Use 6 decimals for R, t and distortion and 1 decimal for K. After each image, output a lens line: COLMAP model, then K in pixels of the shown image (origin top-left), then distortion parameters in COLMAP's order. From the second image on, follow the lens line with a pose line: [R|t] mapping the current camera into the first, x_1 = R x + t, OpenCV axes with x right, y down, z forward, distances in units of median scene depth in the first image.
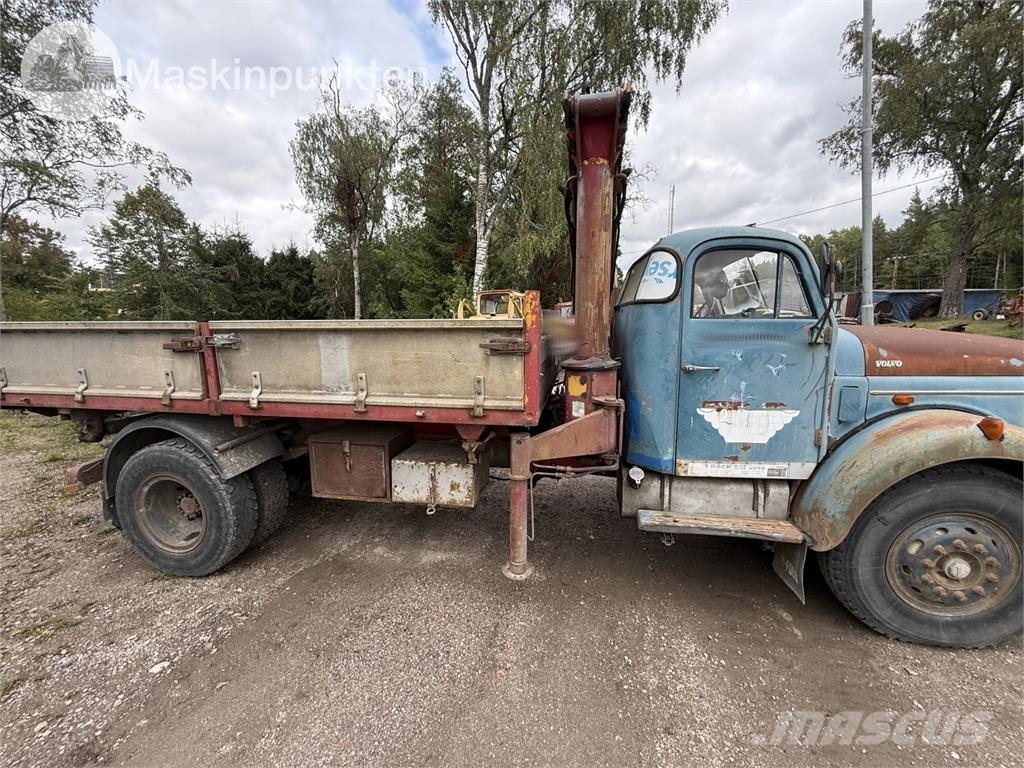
lens RADIAL K [[408.2, 0, 509.5], [0, 408.2, 381.9], [0, 0, 1]] dist [-0.000055, 0.000341]
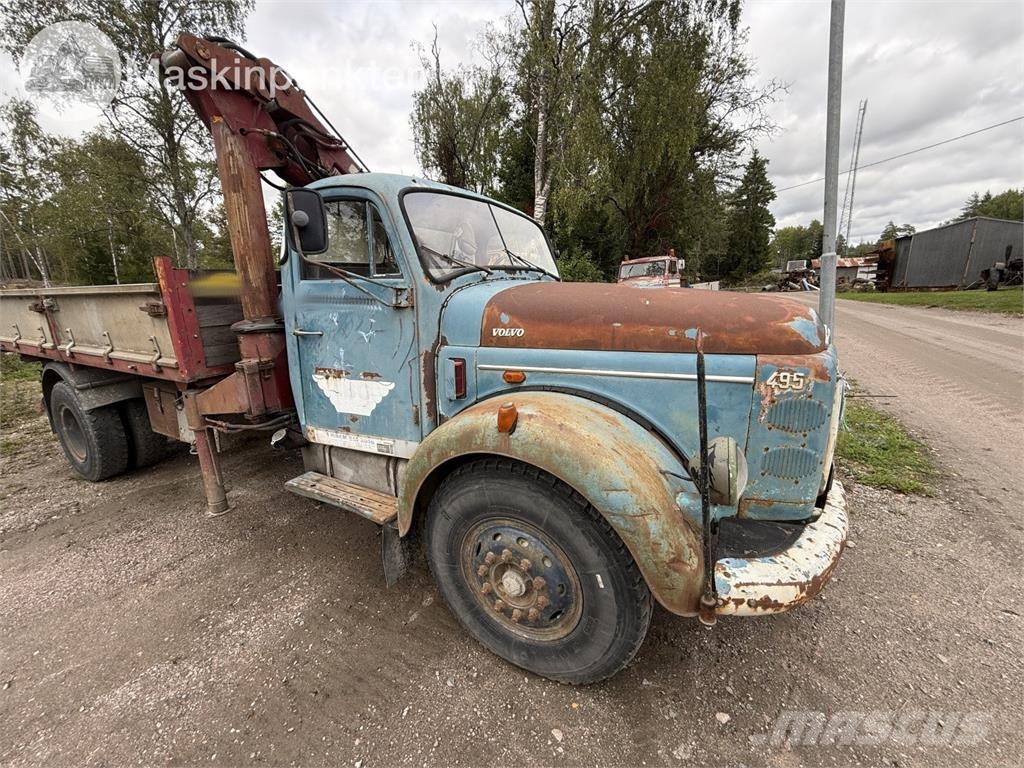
lens RADIAL K [[408.2, 0, 509.5], [0, 408.2, 381.9], [0, 0, 1]] dist [-0.000055, 0.000341]
pose [[0.949836, 0.057804, -0.307362, 1.199529], [-0.029544, 0.994960, 0.095819, -0.024726], [0.311351, -0.081932, 0.946756, 0.227113]]
